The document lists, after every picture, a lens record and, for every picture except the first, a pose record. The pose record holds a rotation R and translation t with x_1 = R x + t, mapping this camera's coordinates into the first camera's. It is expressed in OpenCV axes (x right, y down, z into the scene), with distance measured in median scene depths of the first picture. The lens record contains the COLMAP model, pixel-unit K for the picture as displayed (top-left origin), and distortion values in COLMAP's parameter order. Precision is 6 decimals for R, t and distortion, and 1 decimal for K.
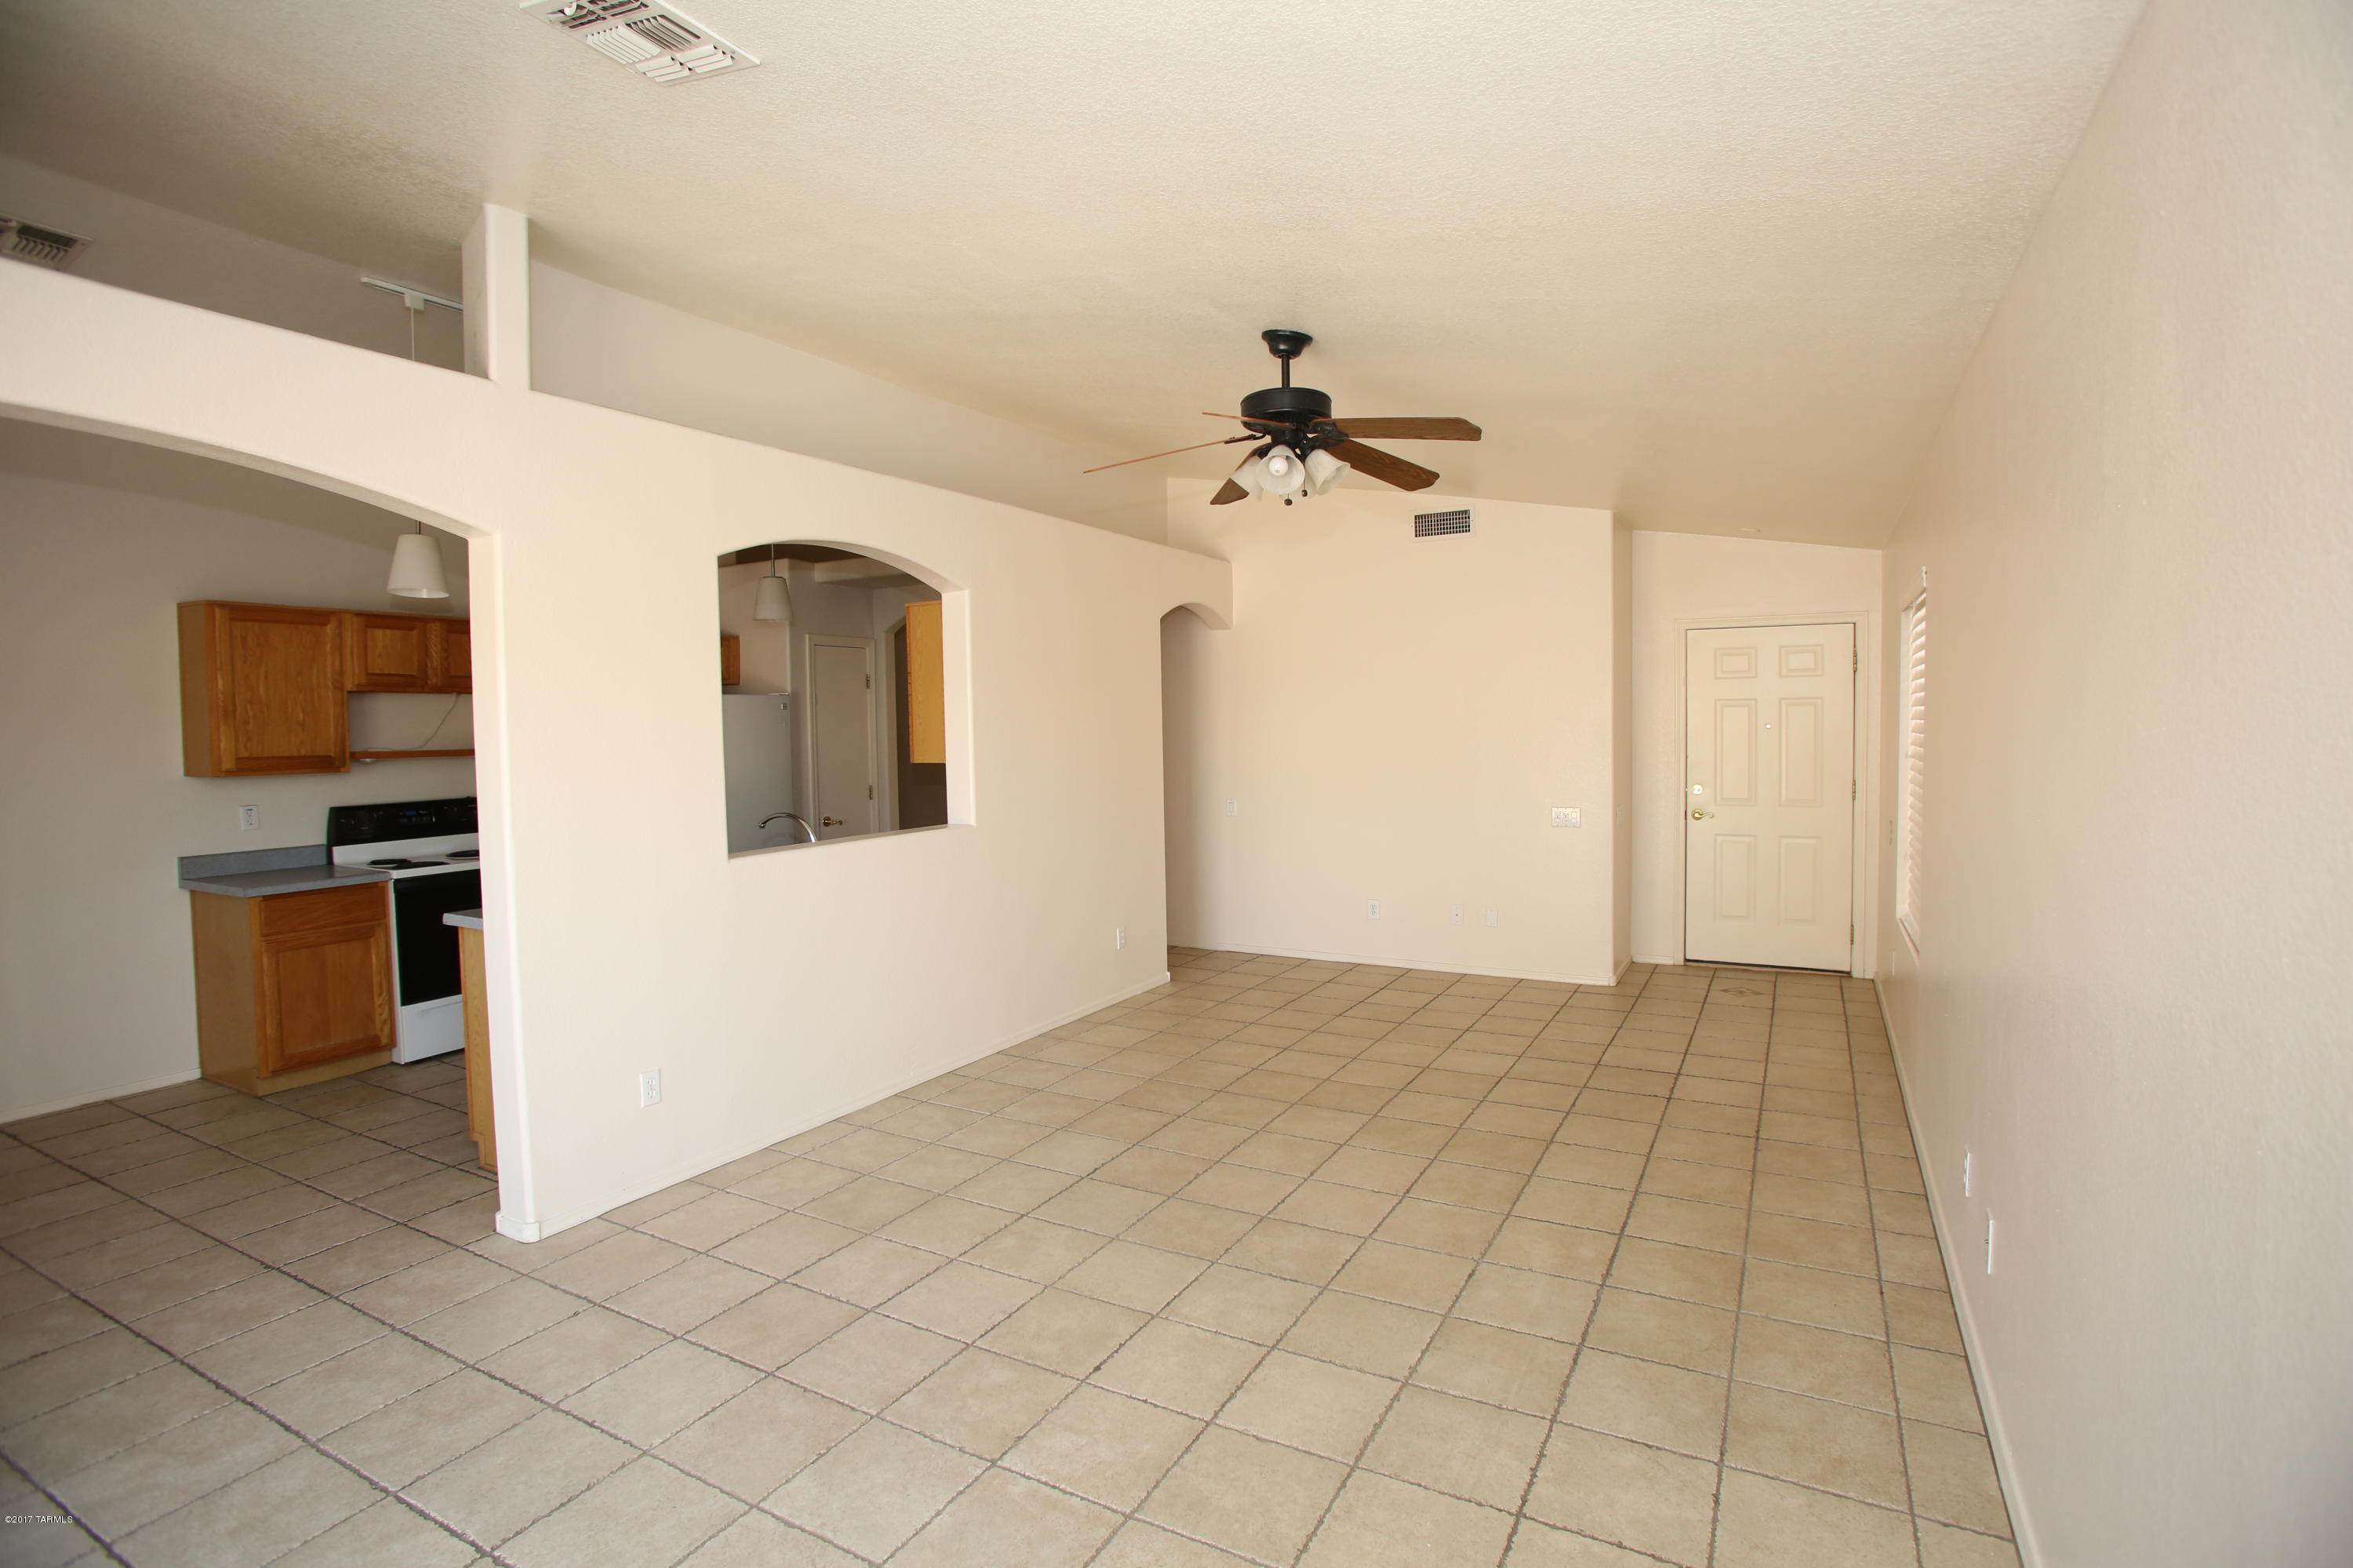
lens RADIAL K [[1137.5, 0, 1183.5], [0, 1137.5, 761.1], [0, 0, 1]] dist [-0.075988, 0.029445]
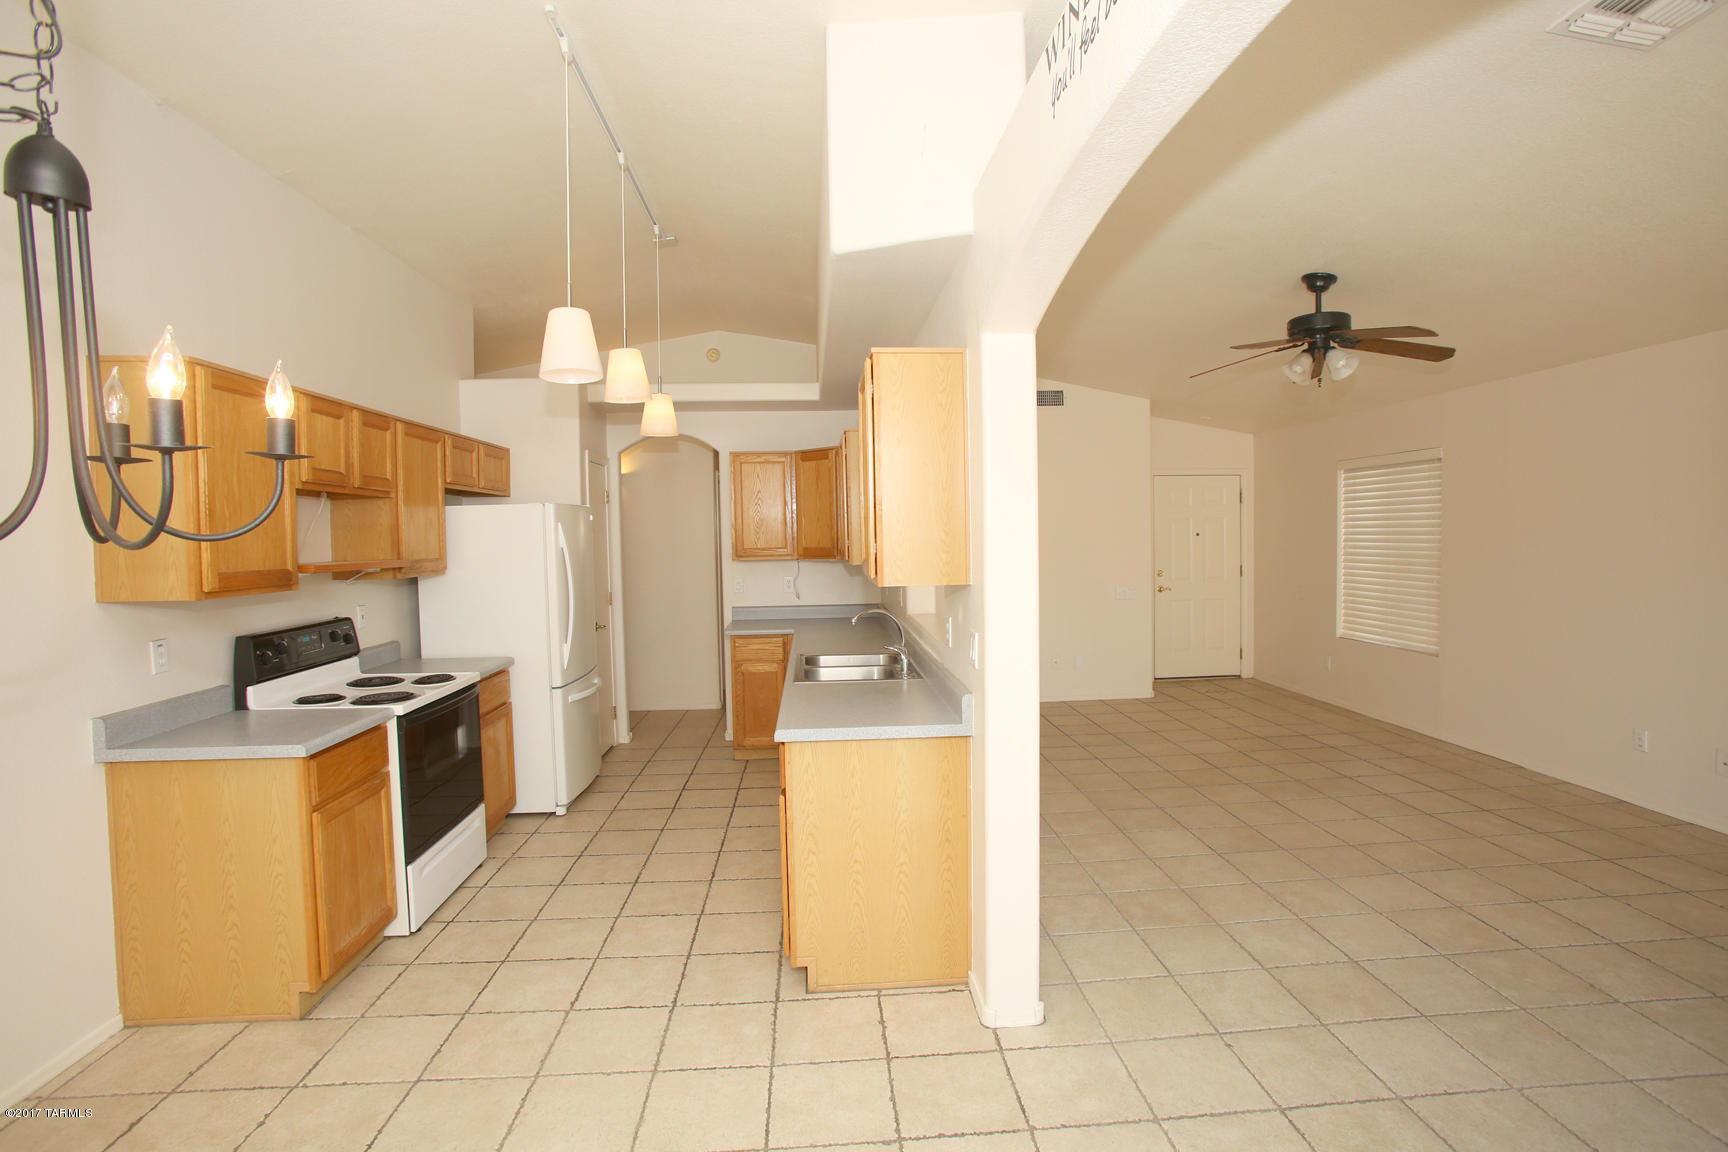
lens RADIAL K [[835.3, 0, 864.2], [0, 835.3, 567.3], [0, 0, 1]] dist [-0.075988, 0.029445]
pose [[0.841377, -0.023149, 0.539953, -0.779632], [0.025435, 0.999671, 0.003223, 0.002004], [-0.539850, 0.011022, 0.841689, 0.301896]]
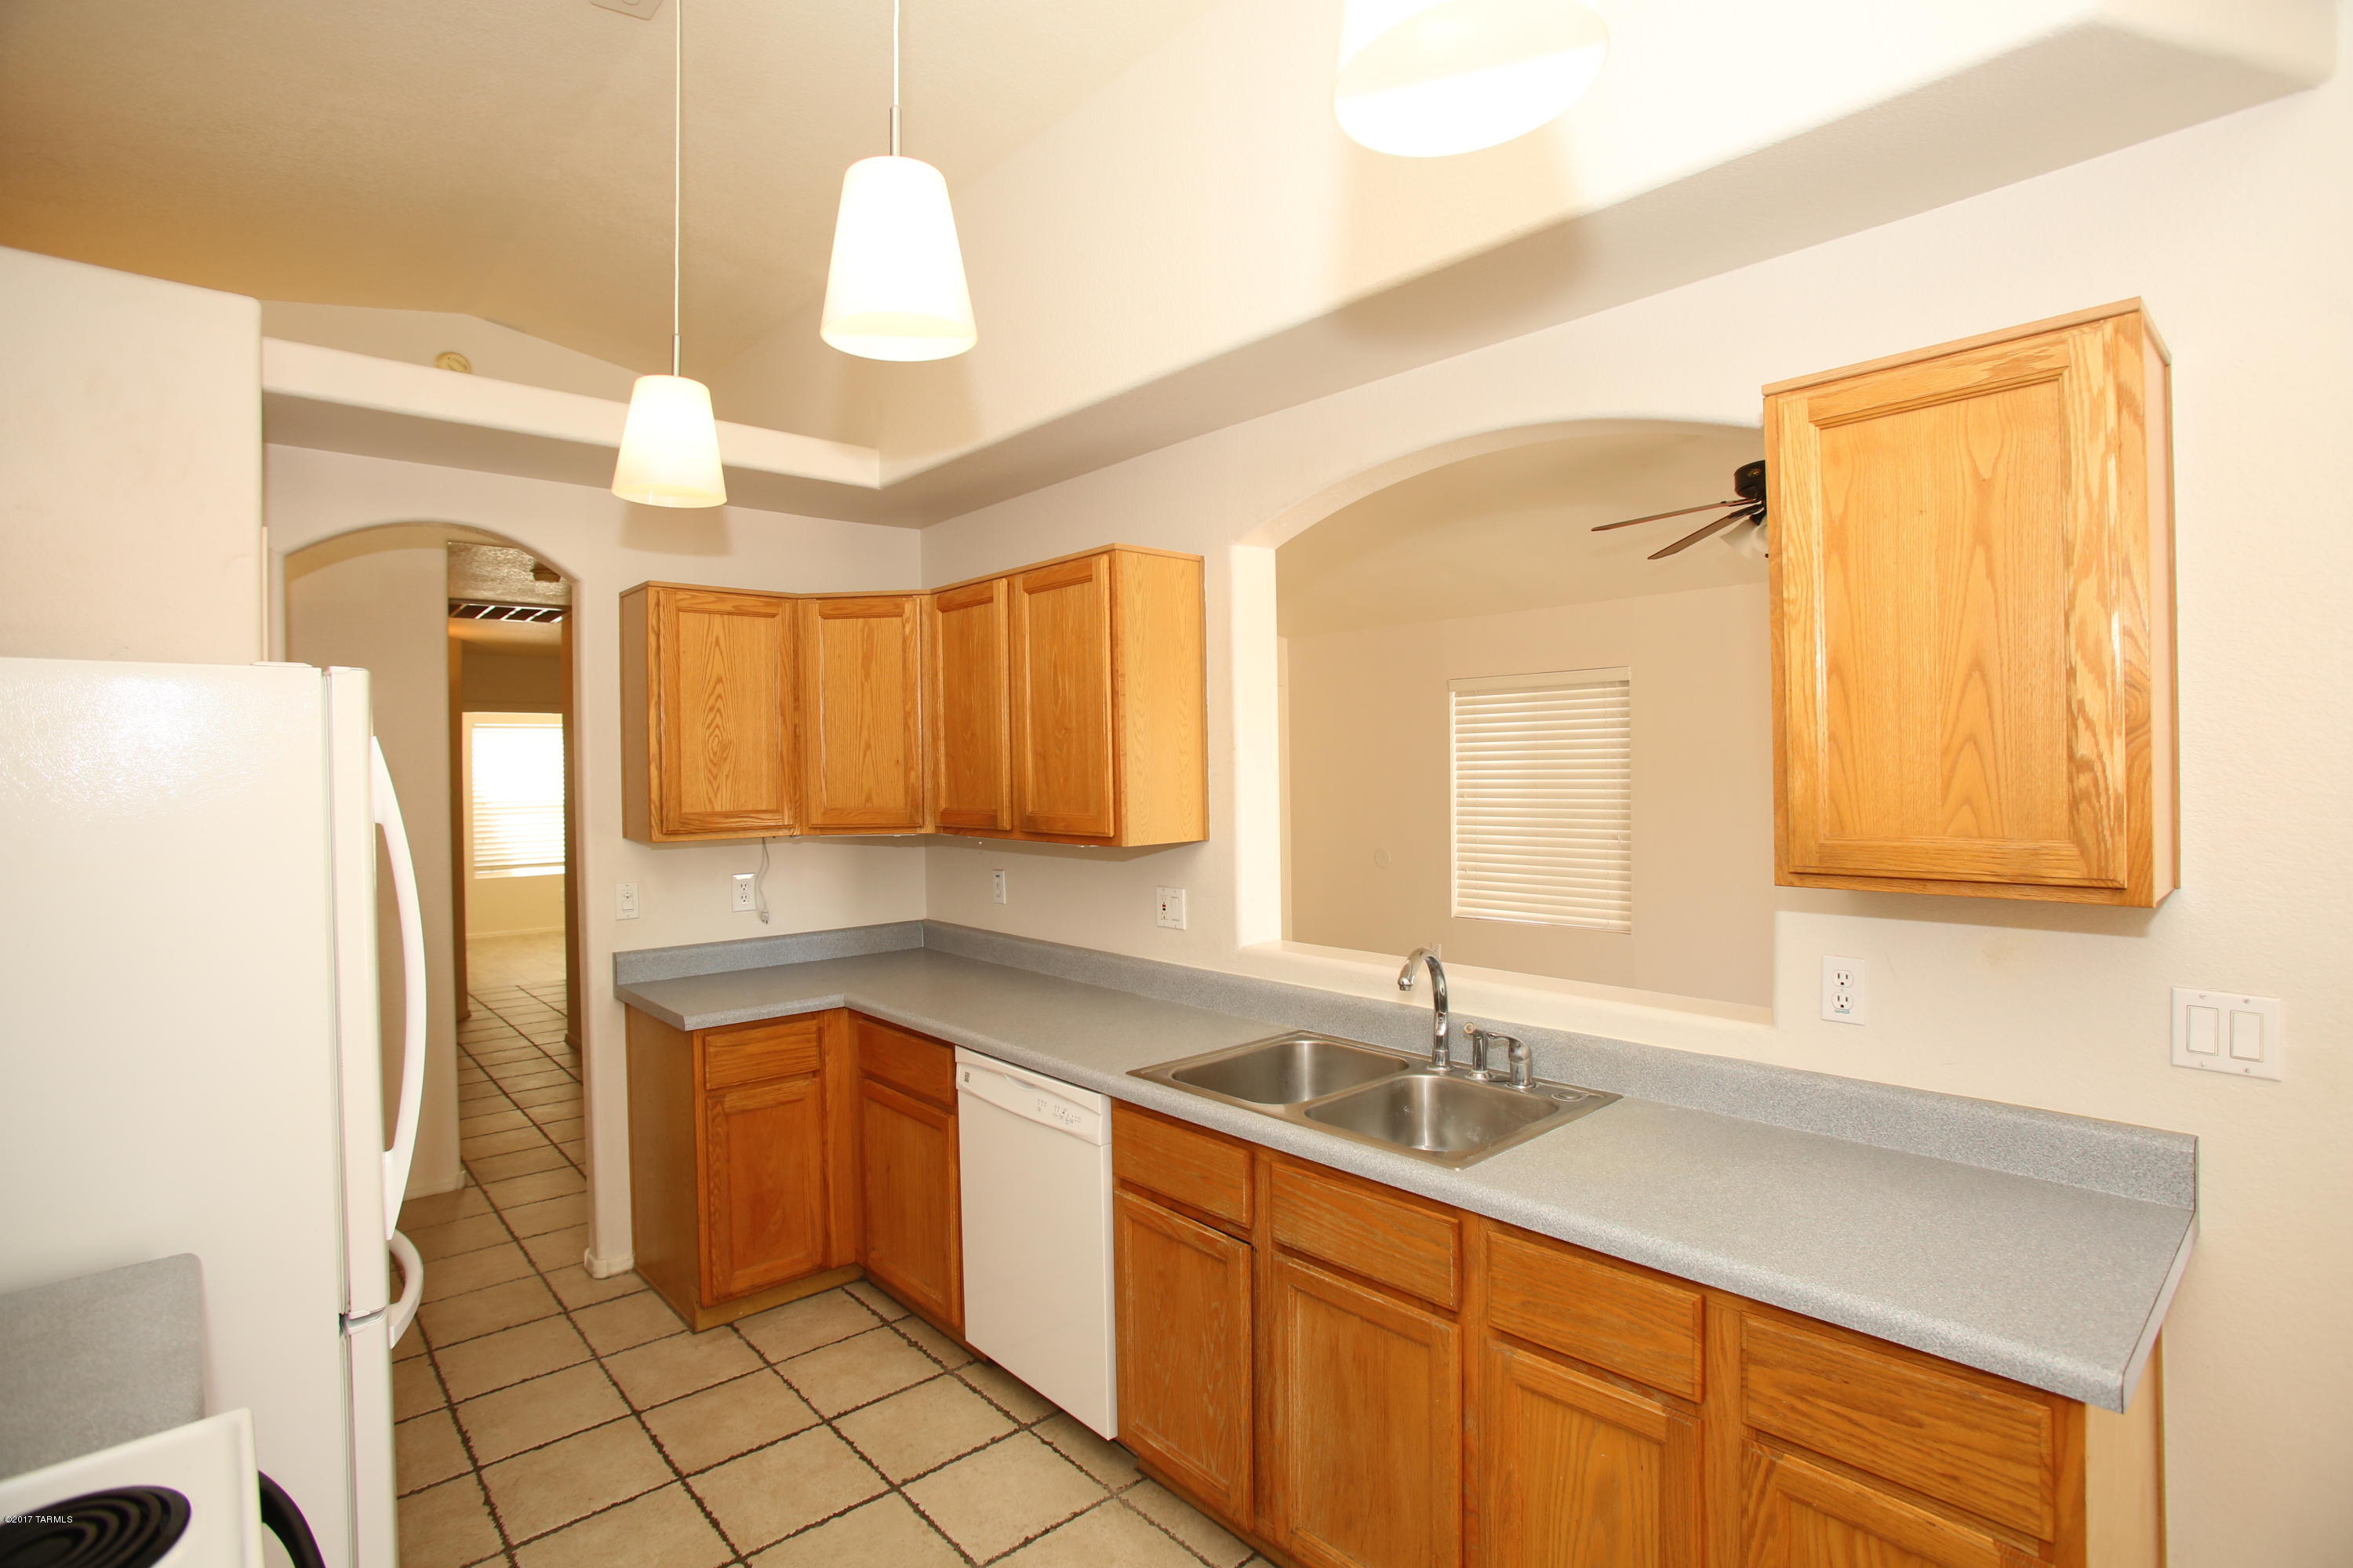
lens RADIAL K [[1137.5, 0, 1178.9], [0, 1137.5, 774.3], [0, 0, 1]] dist [-0.075988, 0.029445]
pose [[0.321791, 0.003291, 0.946805, -0.820218], [0.045628, 0.998778, -0.018979, -0.023084], [-0.945711, 0.049308, 0.321248, 0.907681]]
